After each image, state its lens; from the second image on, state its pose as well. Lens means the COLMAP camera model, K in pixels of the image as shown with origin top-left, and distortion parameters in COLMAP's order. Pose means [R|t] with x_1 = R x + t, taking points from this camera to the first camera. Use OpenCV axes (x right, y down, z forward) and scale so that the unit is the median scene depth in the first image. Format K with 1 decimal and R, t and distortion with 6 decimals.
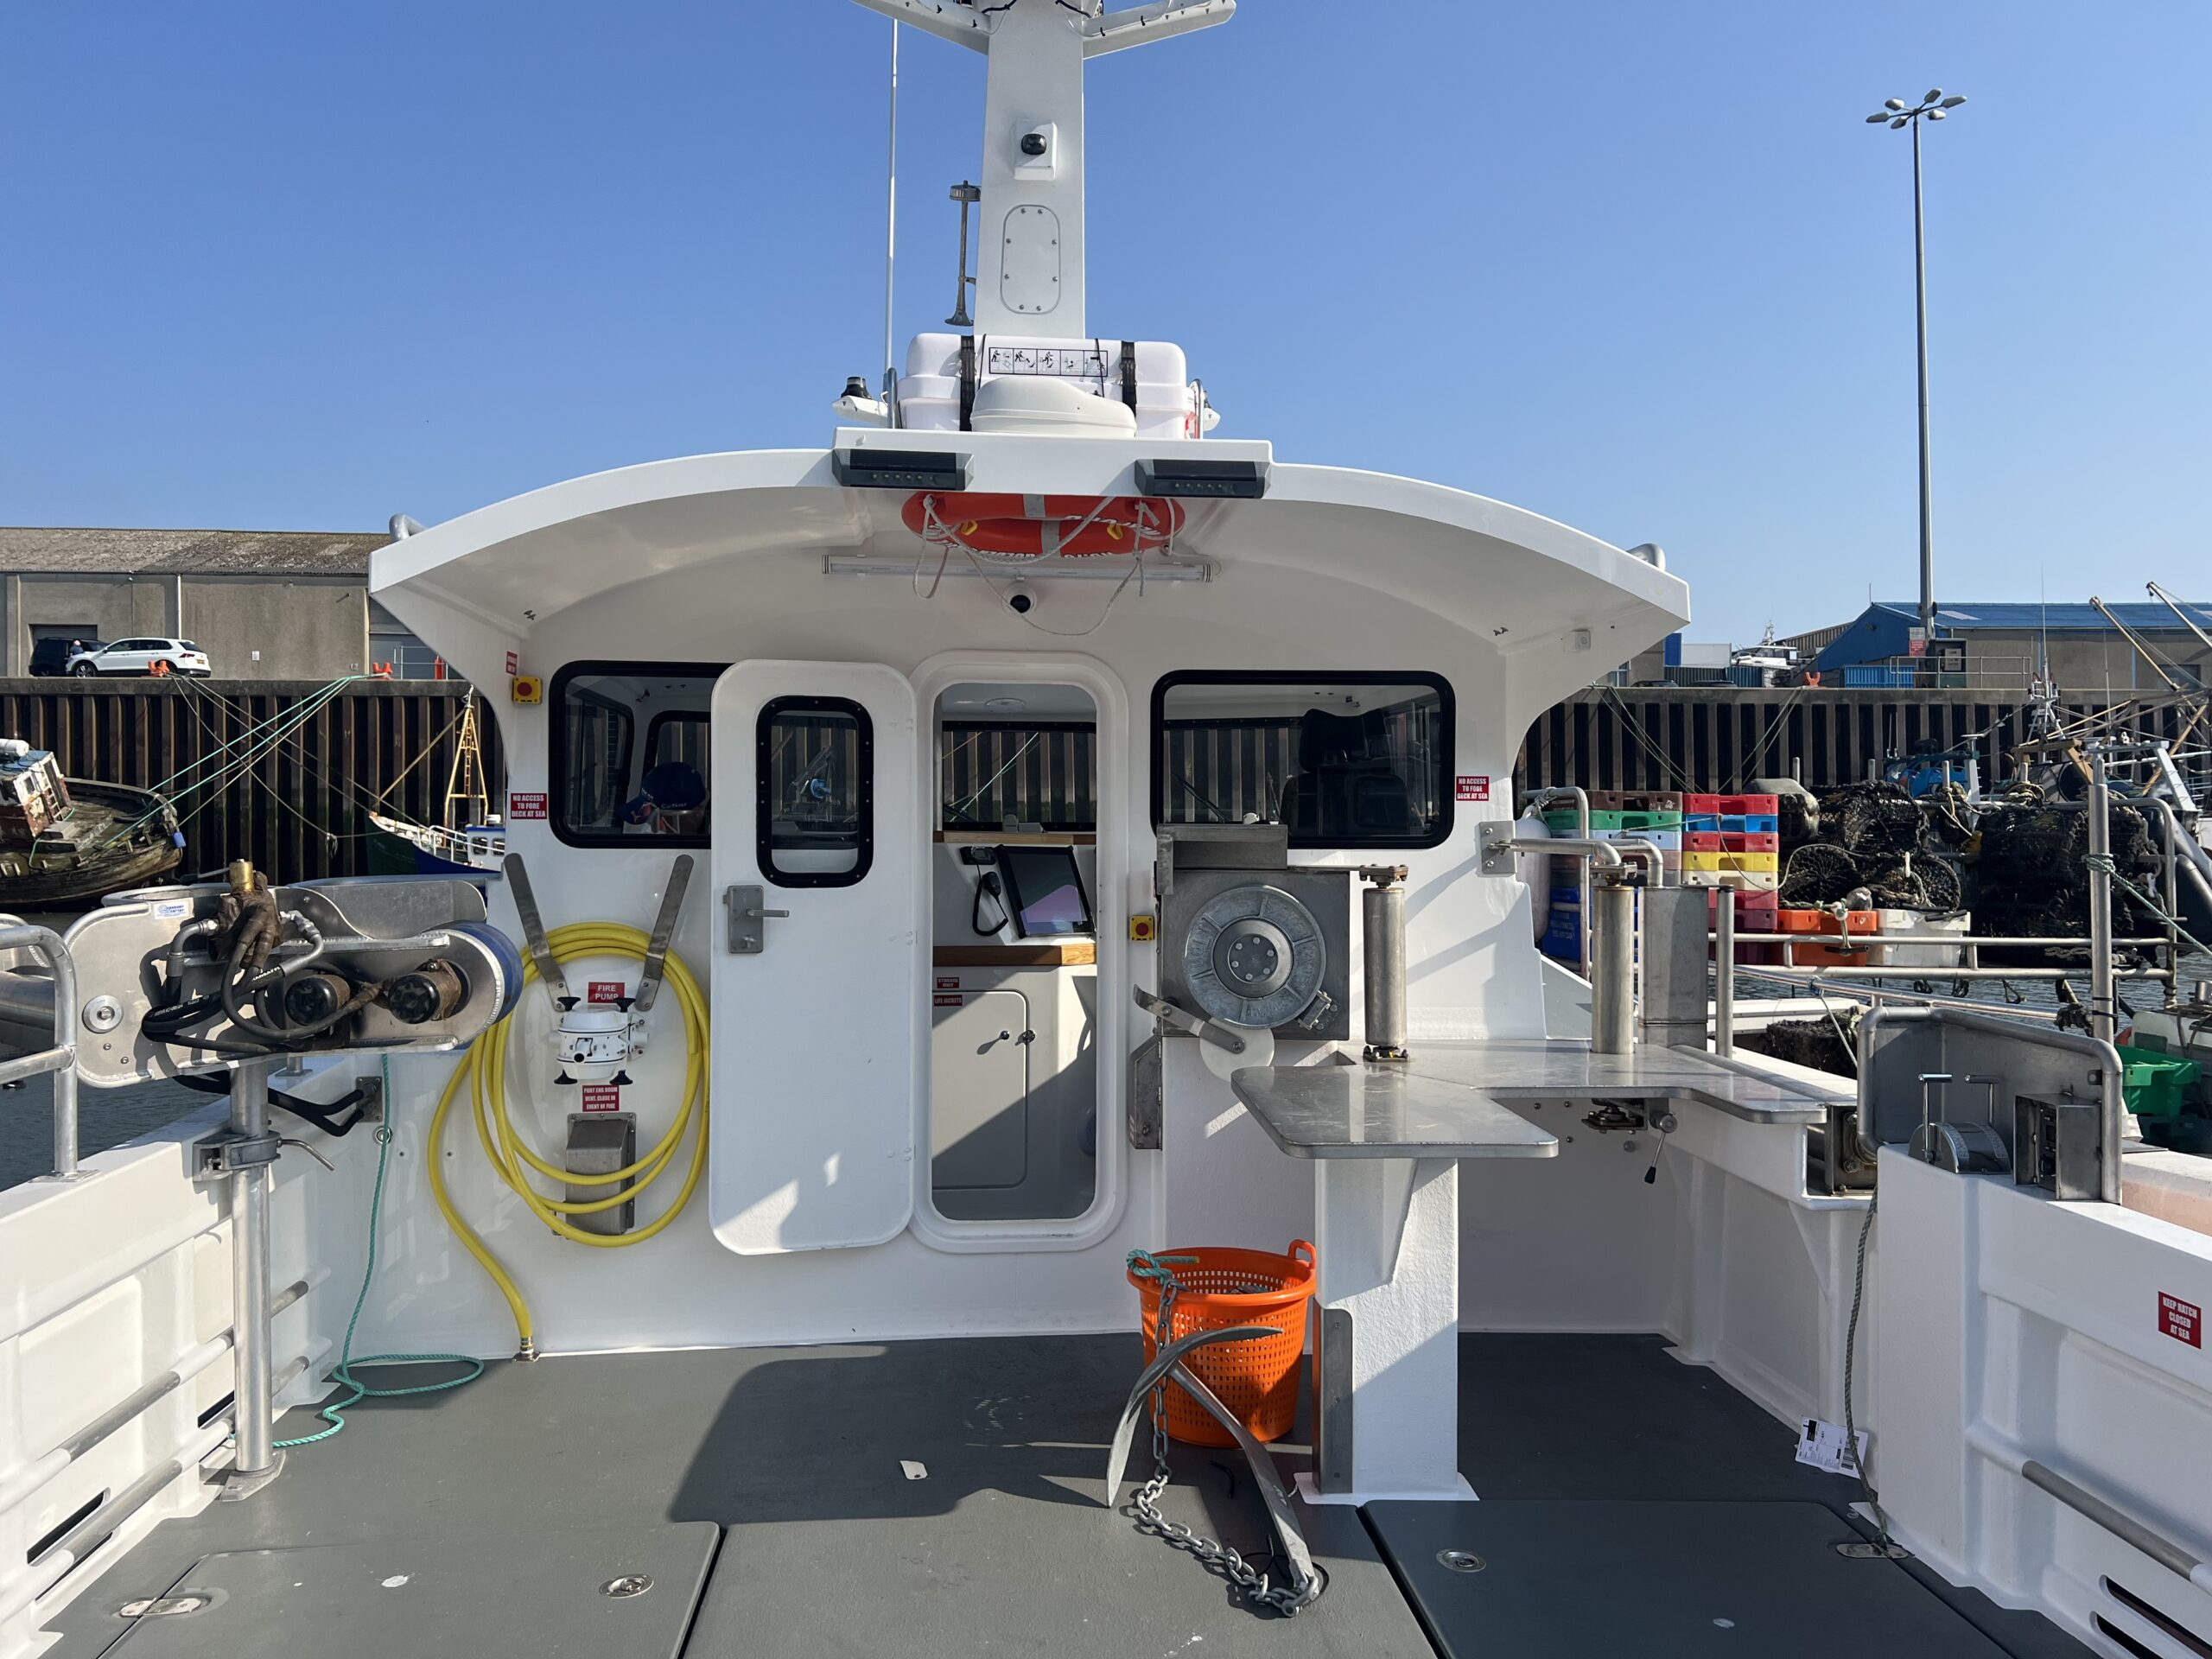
lens RADIAL K [[1662.8, 0, 1114.1], [0, 1662.8, 832.4], [0, 0, 1]] dist [0.050293, -0.060356]
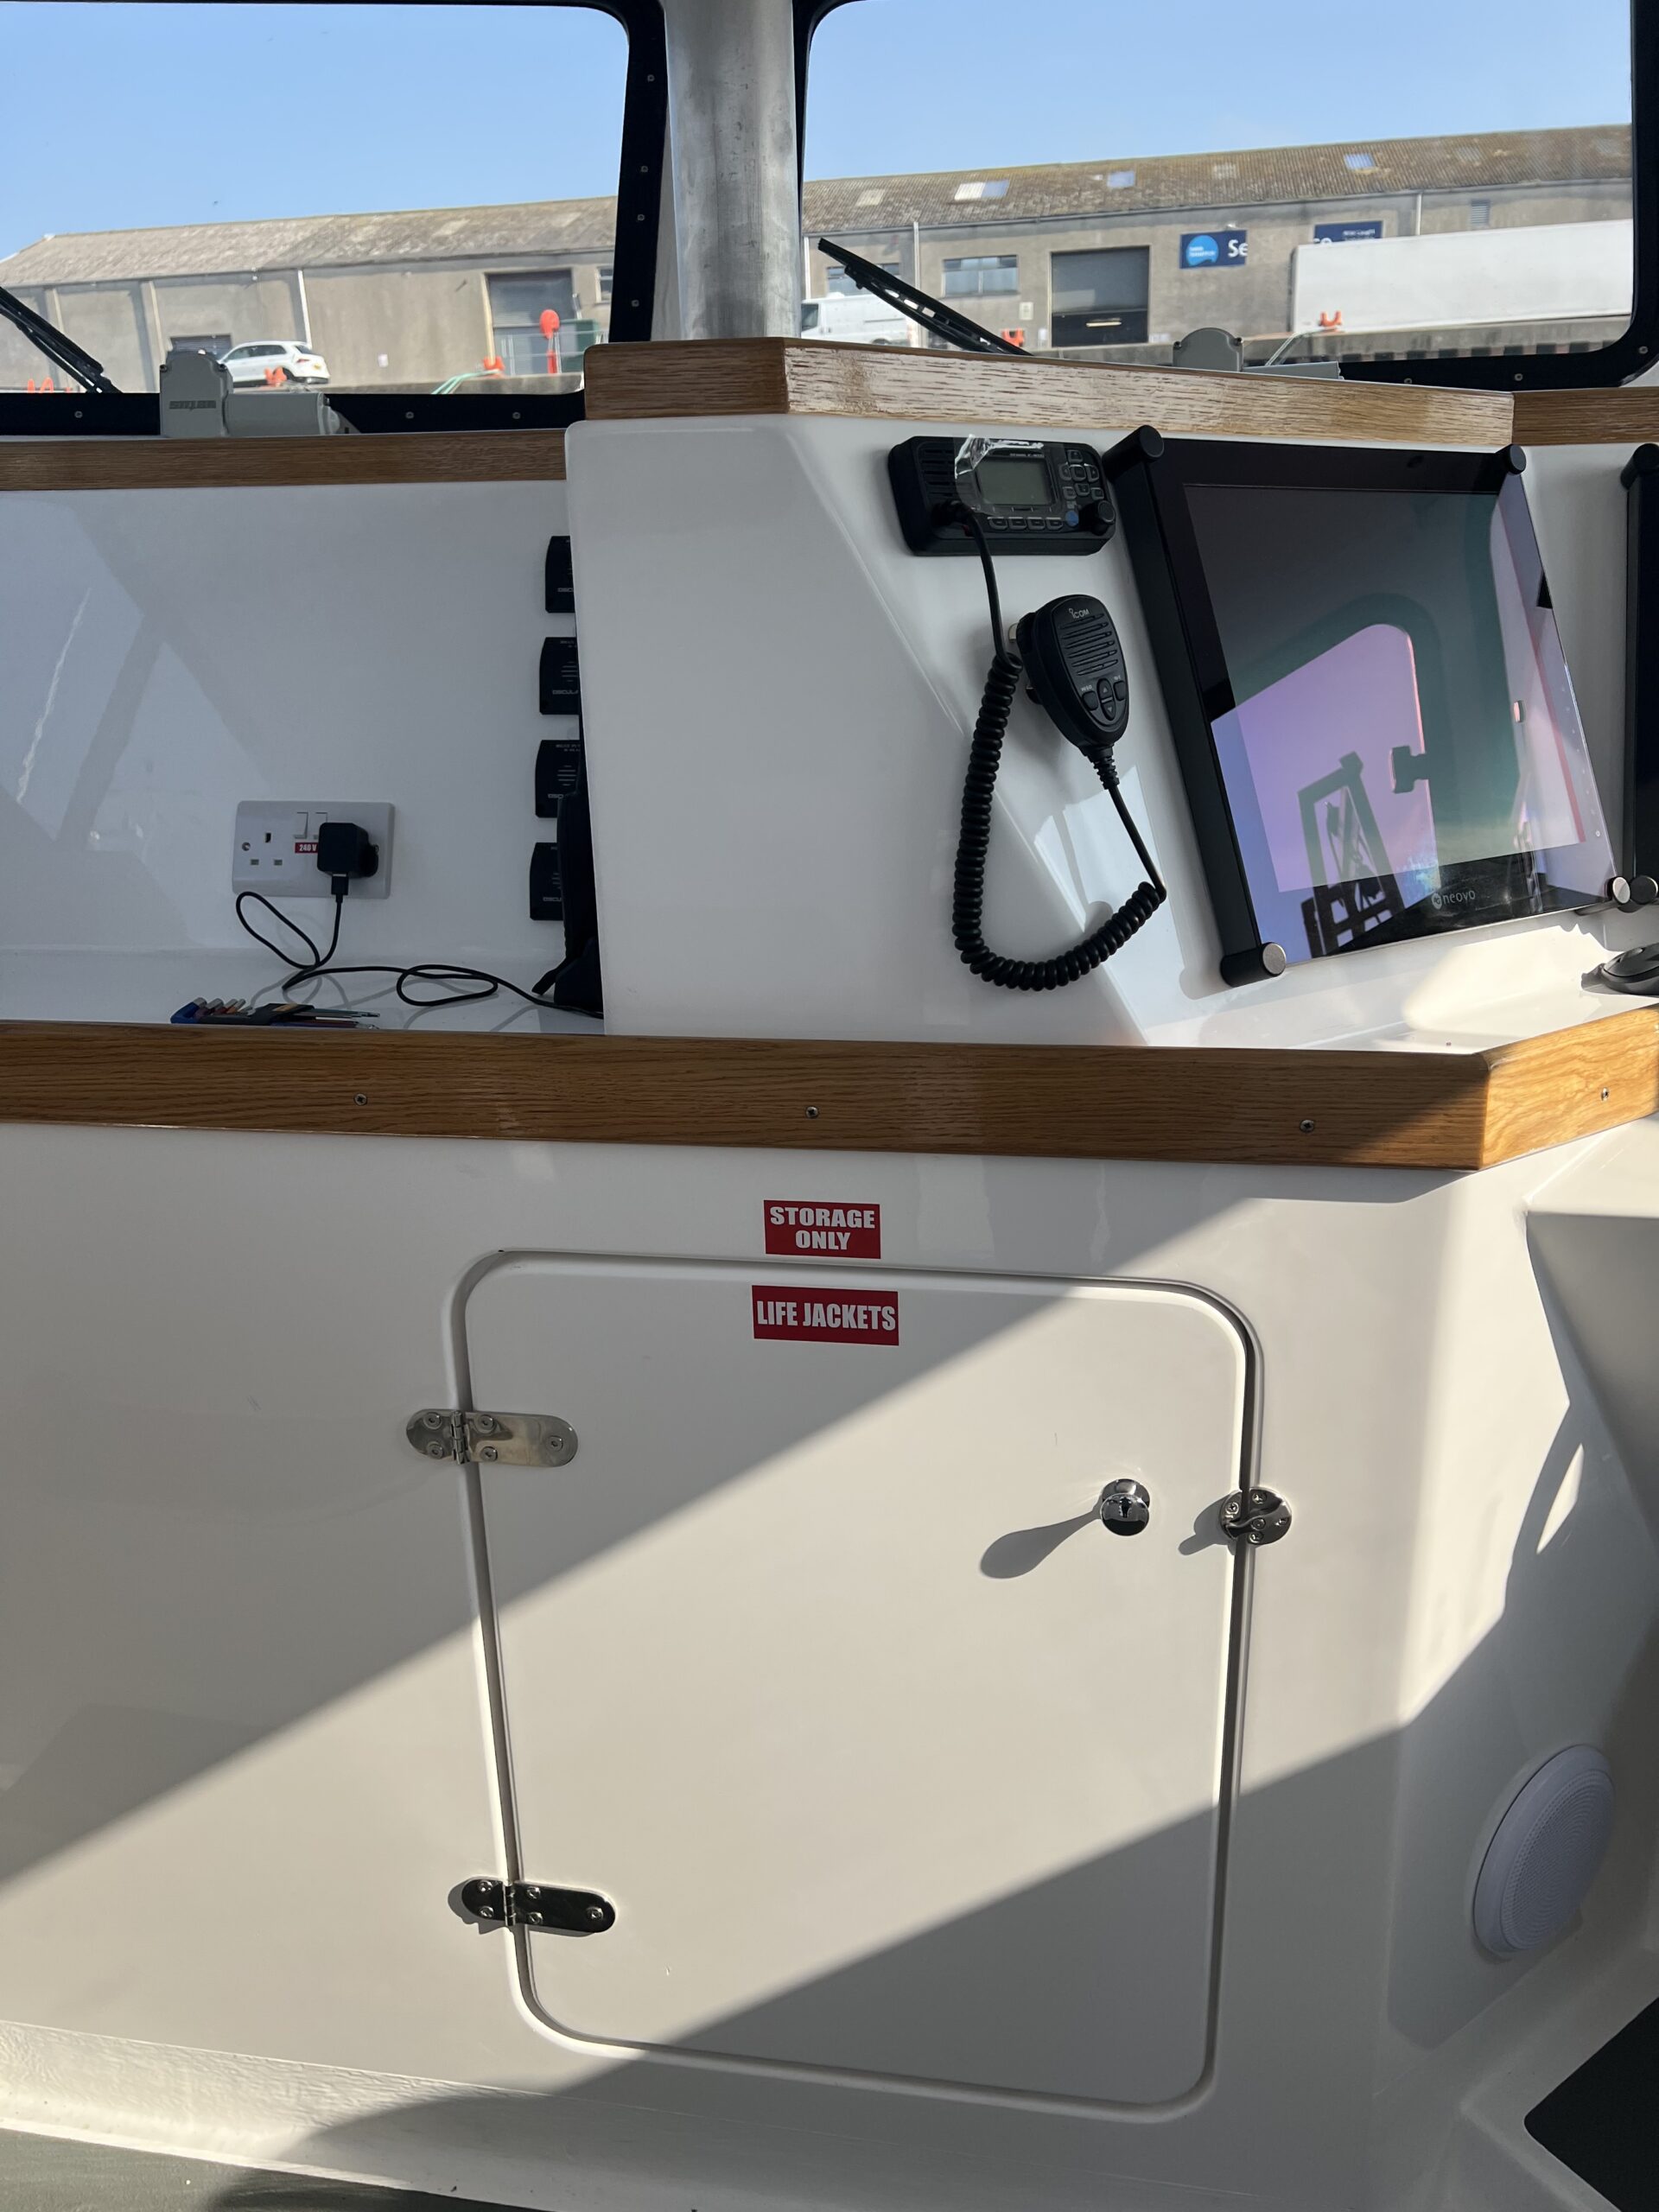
lens RADIAL K [[1662.8, 0, 837.4], [0, 1662.8, 1130.2], [0, 0, 1]] dist [0.050293, -0.060356]
pose [[0.965924, 0.061064, -0.251519, -0.057757], [0.025145, 0.945035, 0.326002, 0.022391], [0.257601, -0.321217, 0.911296, 1.018090]]
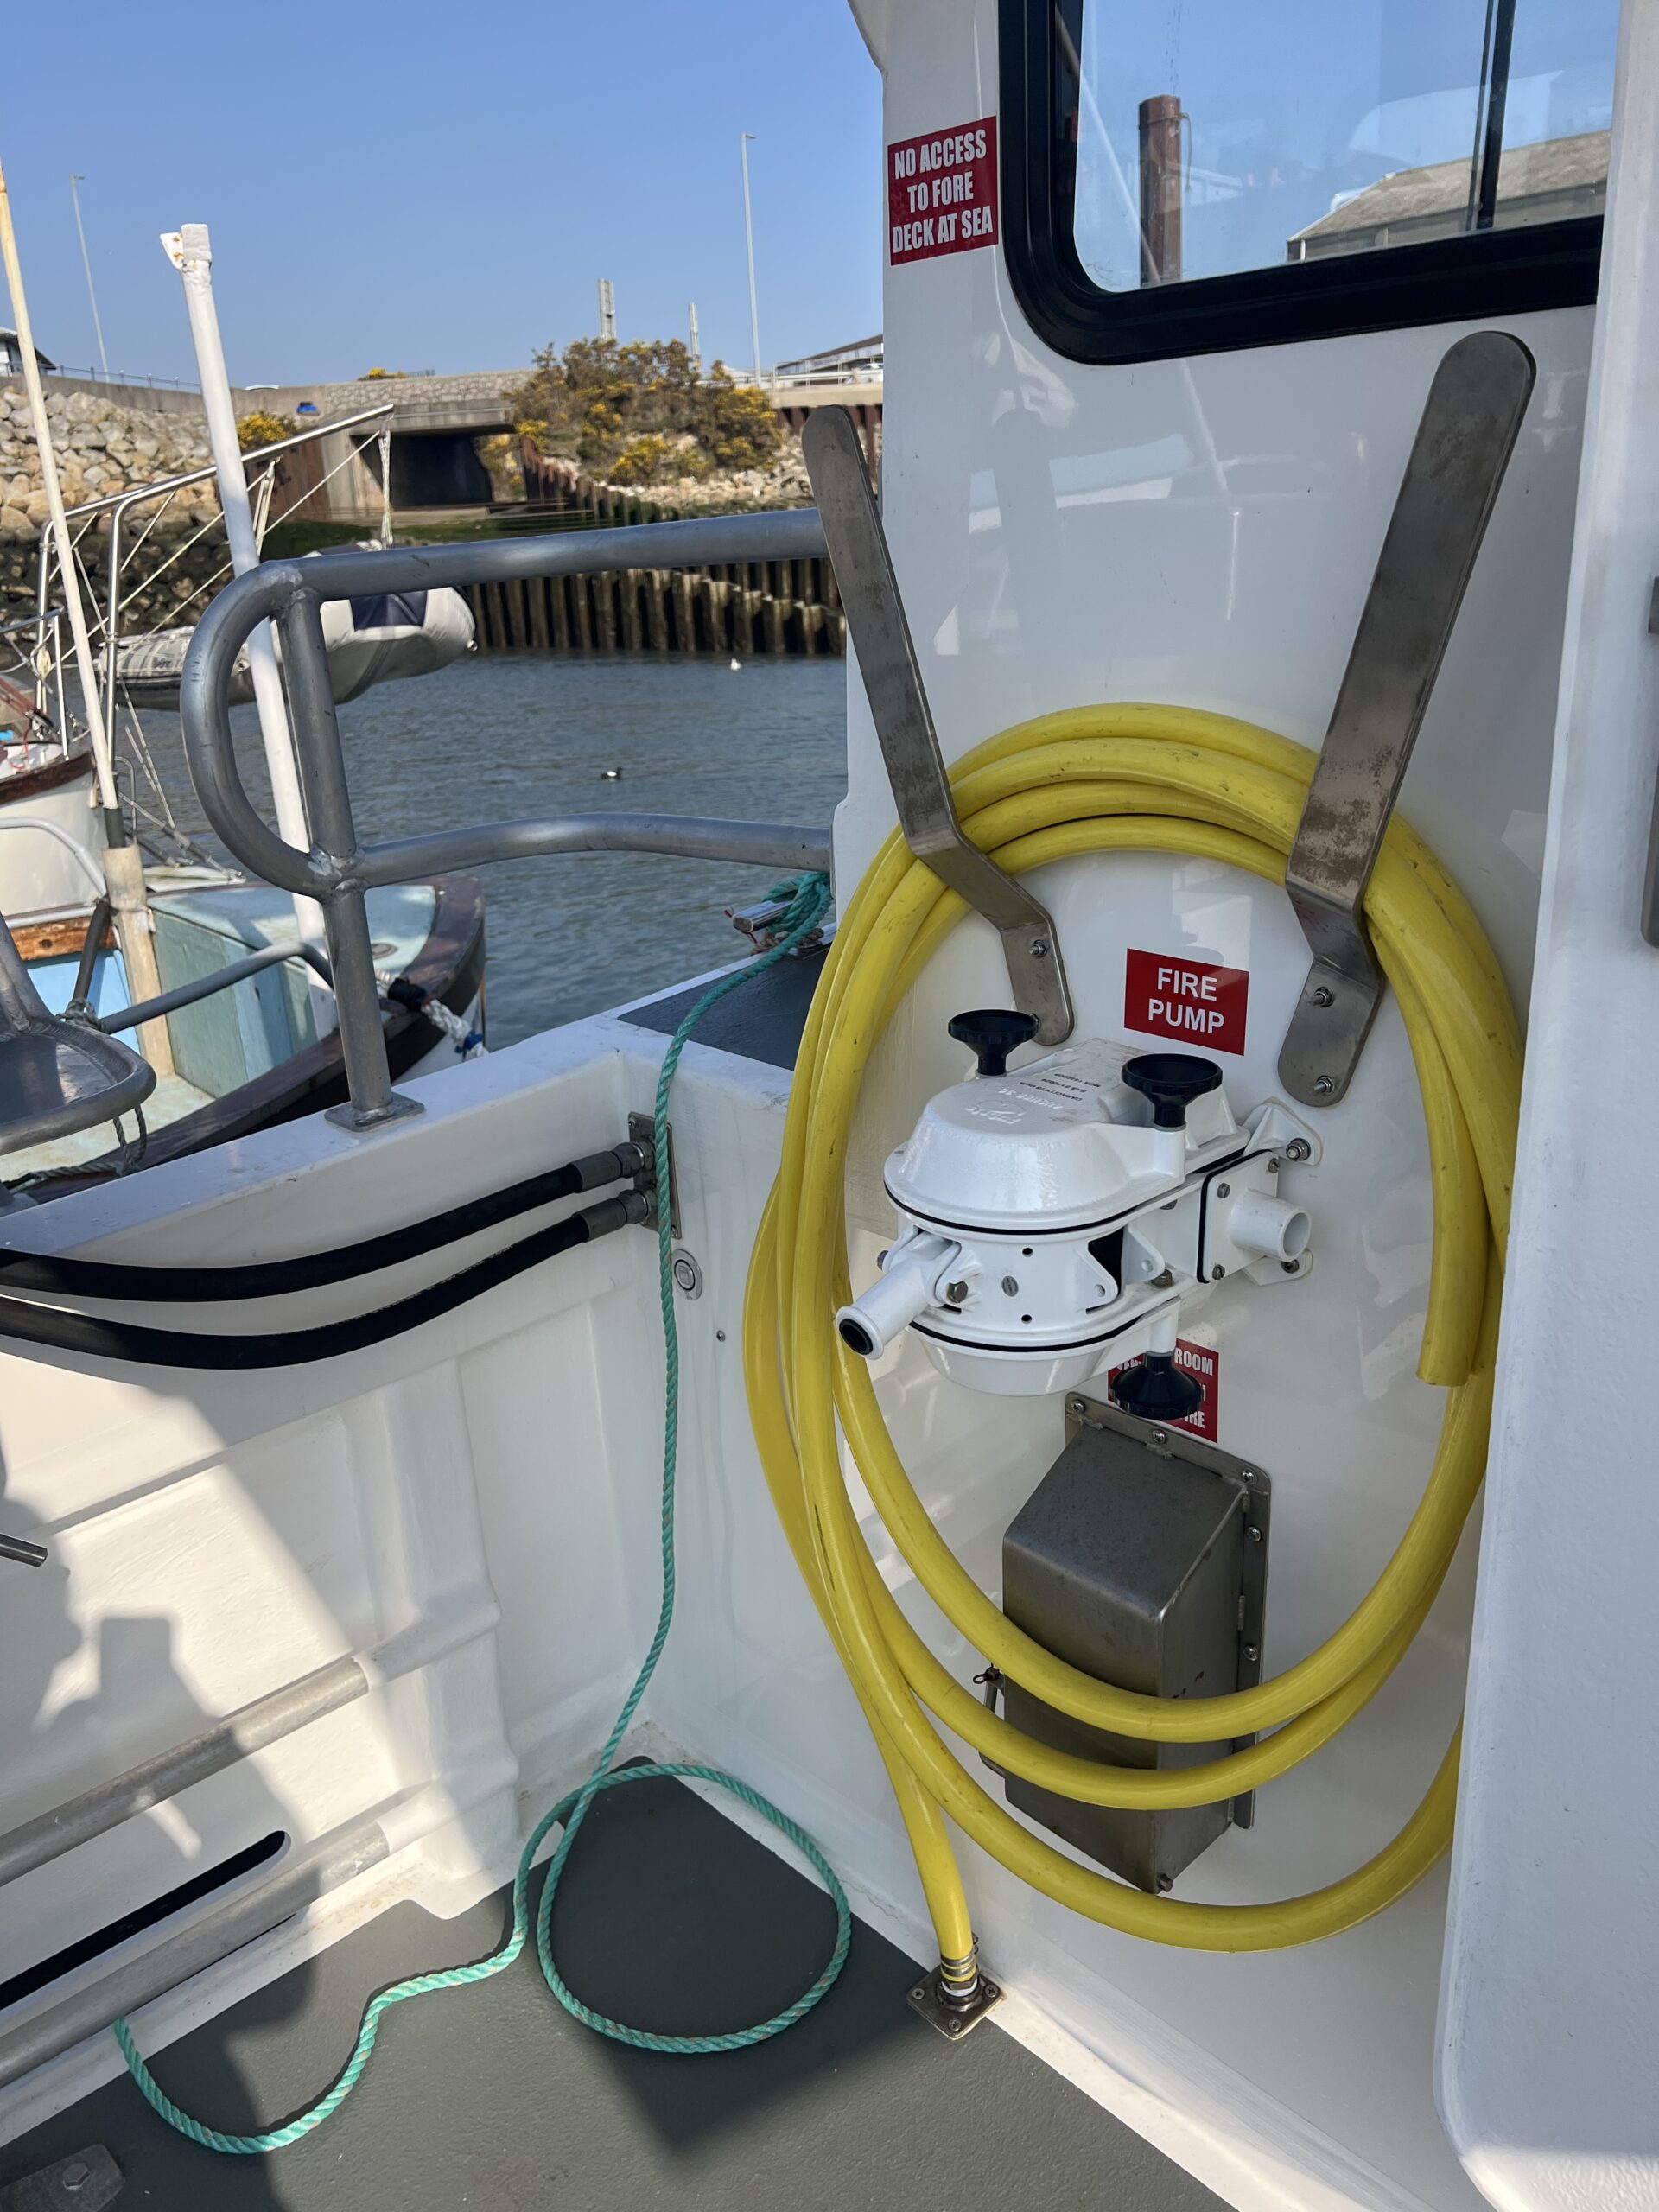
lens RADIAL K [[1662.8, 0, 825.6], [0, 1662.8, 1102.6], [0, 0, 1]] dist [0.050293, -0.060356]
pose [[0.586408, 0.231125, -0.776342, -0.146412], [0.052494, 0.945570, 0.321157, 0.029897], [0.808313, -0.229082, 0.542357, 0.840372]]
